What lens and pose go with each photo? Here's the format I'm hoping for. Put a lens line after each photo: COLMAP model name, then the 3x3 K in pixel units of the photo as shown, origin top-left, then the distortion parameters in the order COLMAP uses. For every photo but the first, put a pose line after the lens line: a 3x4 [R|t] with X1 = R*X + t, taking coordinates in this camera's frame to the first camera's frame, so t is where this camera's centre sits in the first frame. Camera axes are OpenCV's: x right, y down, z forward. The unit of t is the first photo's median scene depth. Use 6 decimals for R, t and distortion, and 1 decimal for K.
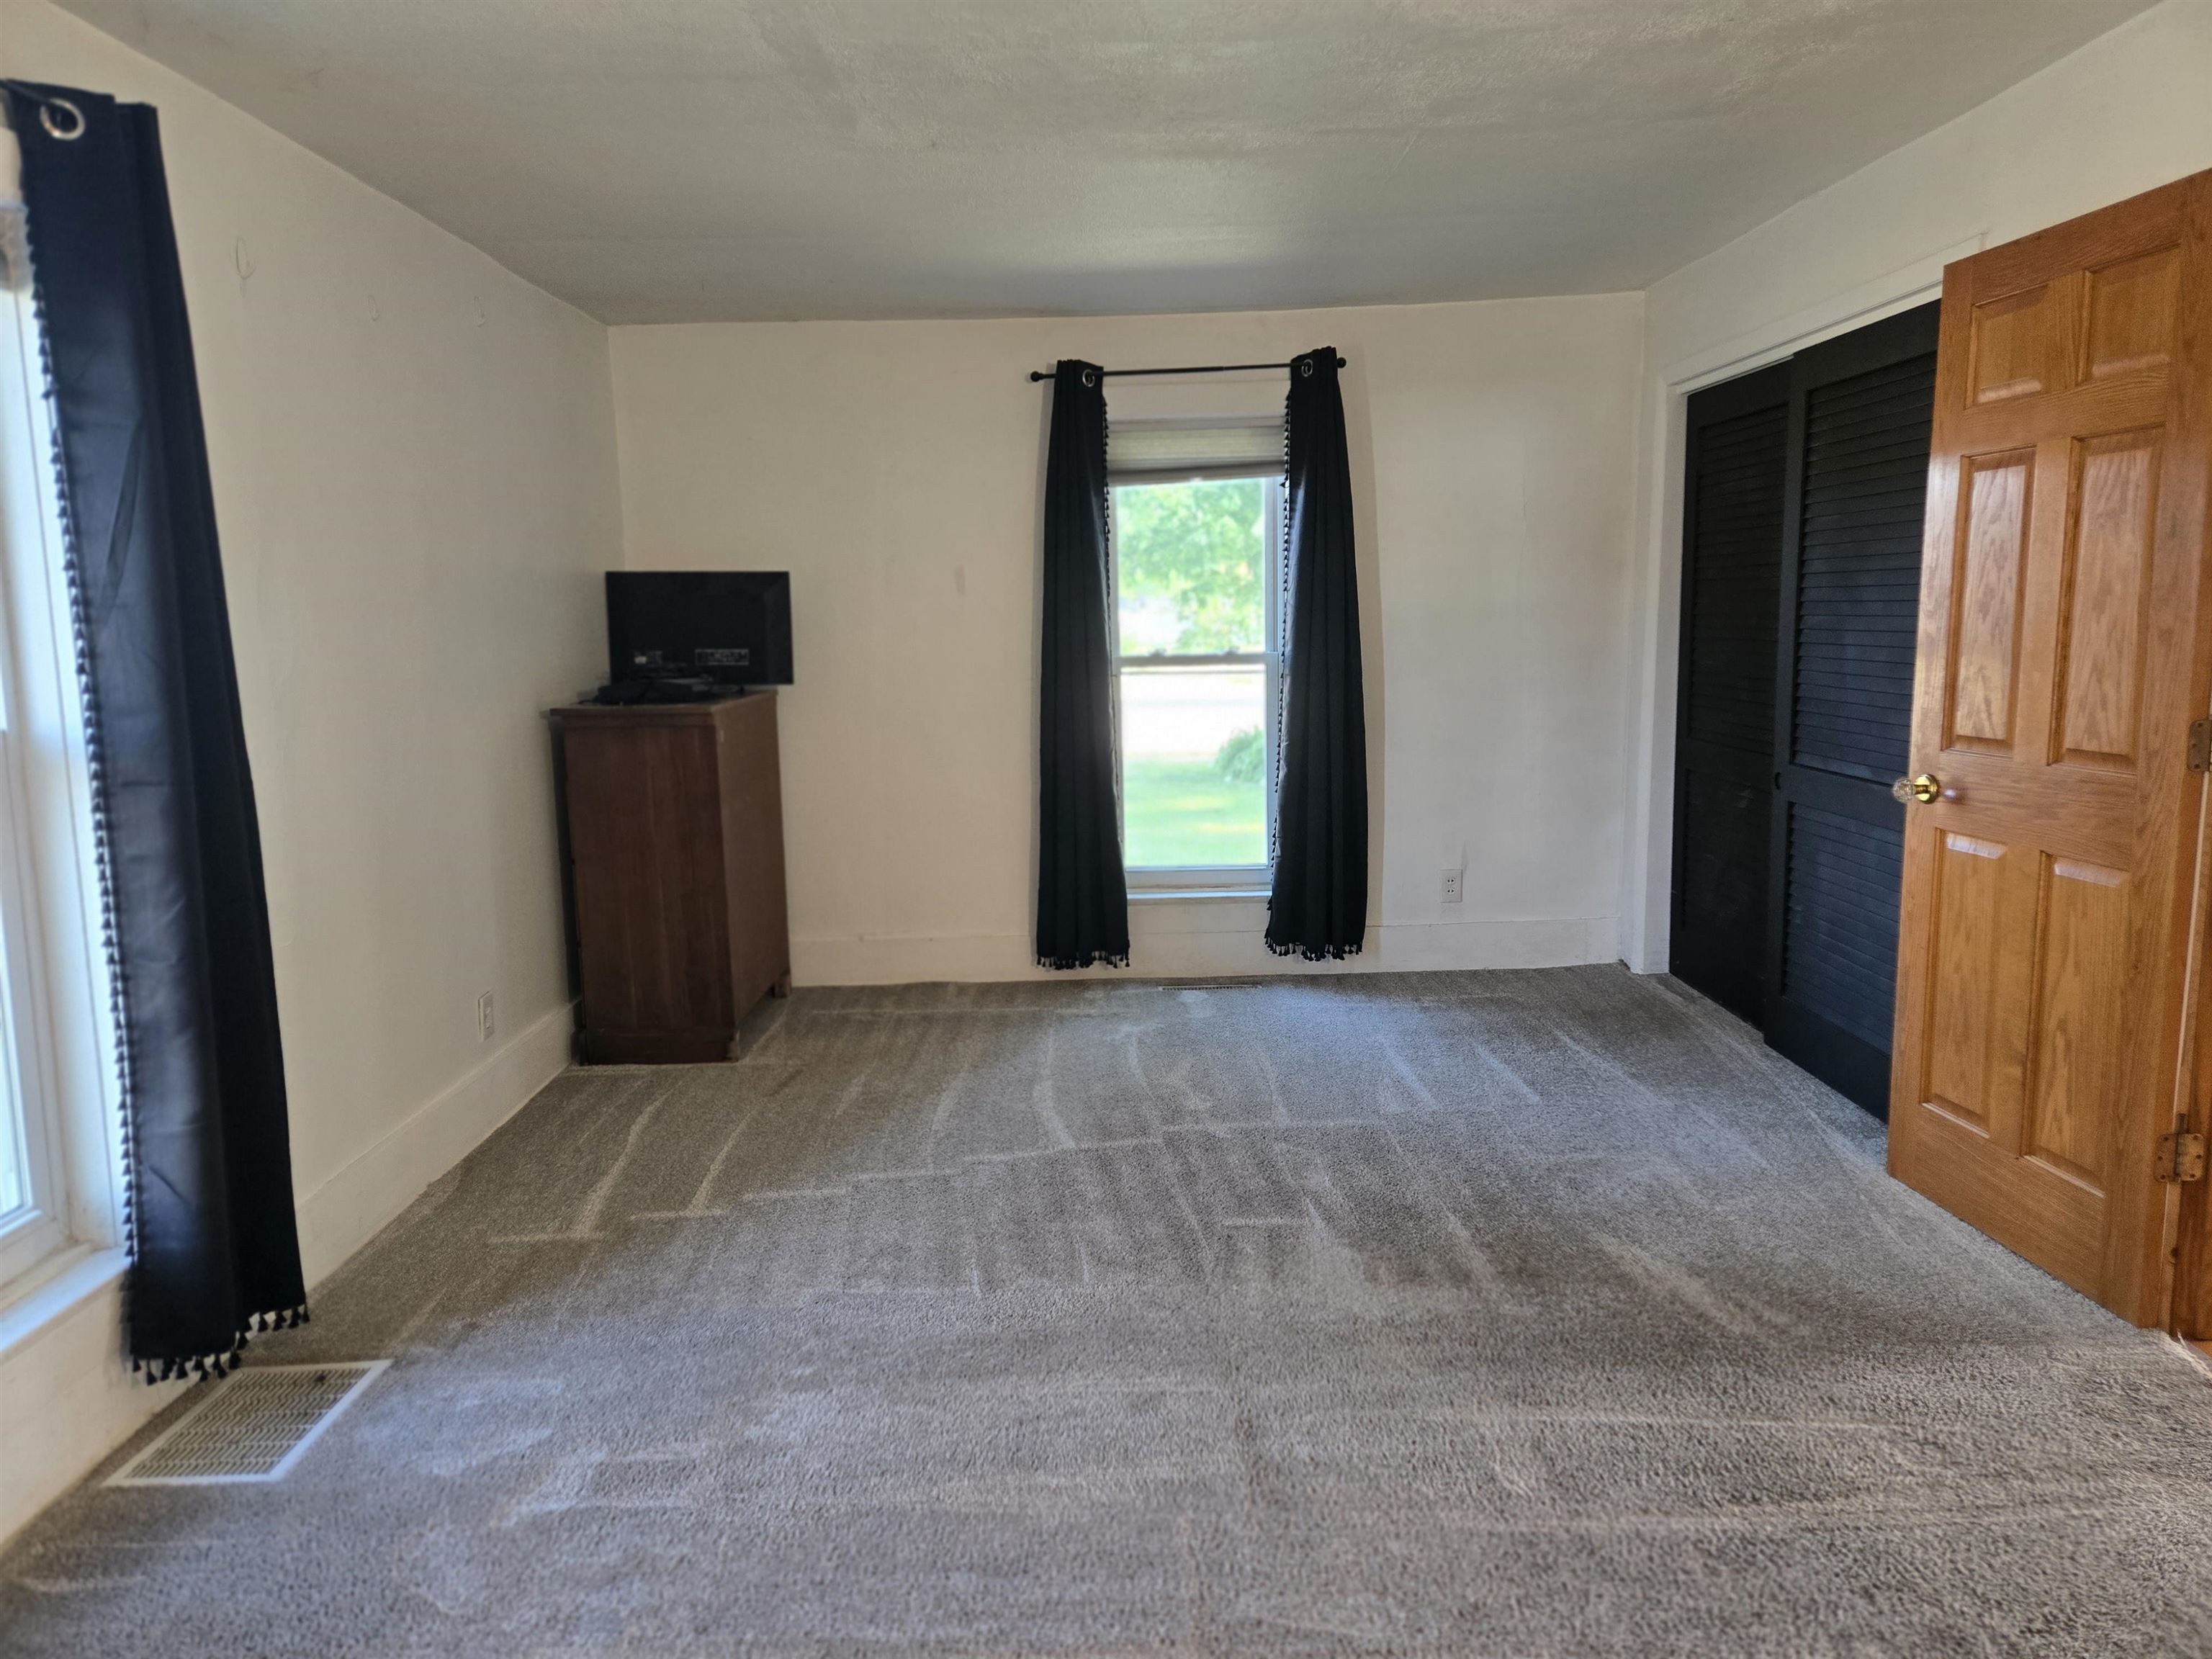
lens RADIAL K [[1474.9, 0, 1105.1], [0, 1474.9, 825.0], [0, 0, 1]] dist [0.007548, 0.001485]
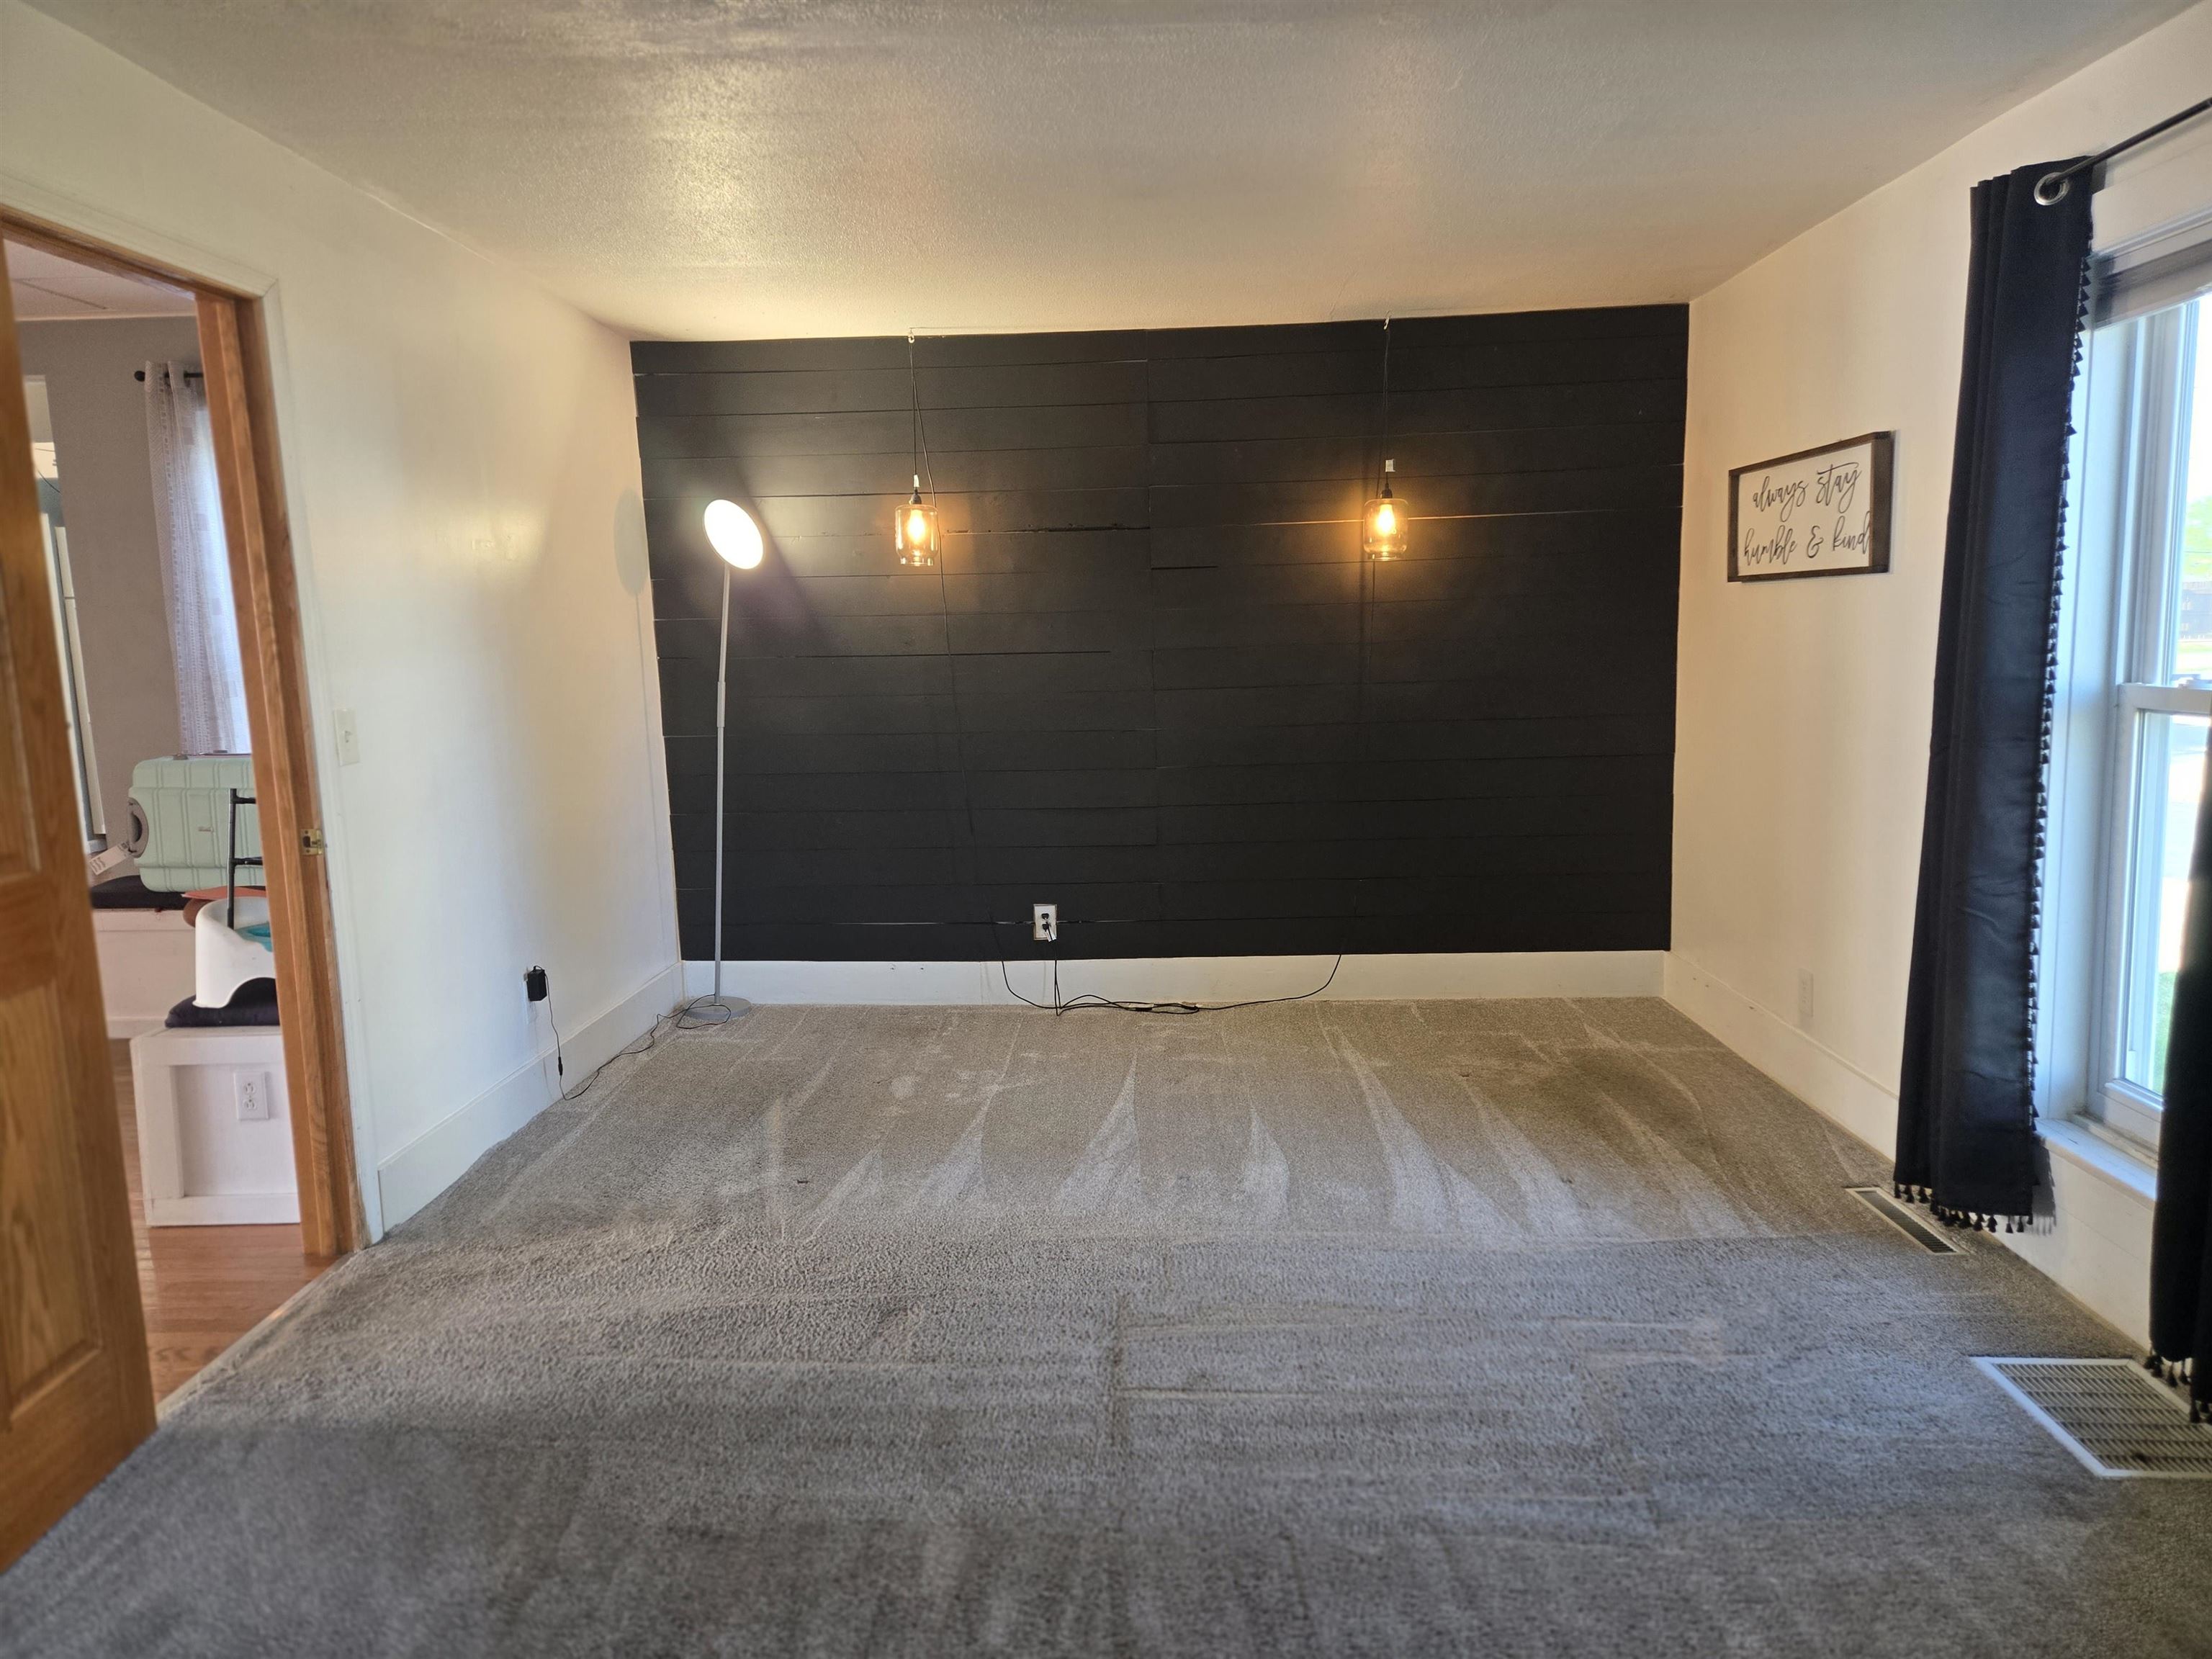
lens RADIAL K [[1474.9, 0, 1105.1], [0, 1474.9, 826.6], [0, 0, 1]] dist [0.007548, 0.001485]
pose [[-0.997996, 0.033354, 0.053768, 0.028790], [0.046980, 0.959844, 0.276572, -0.251949], [-0.042384, 0.278544, -0.959488, 1.693300]]
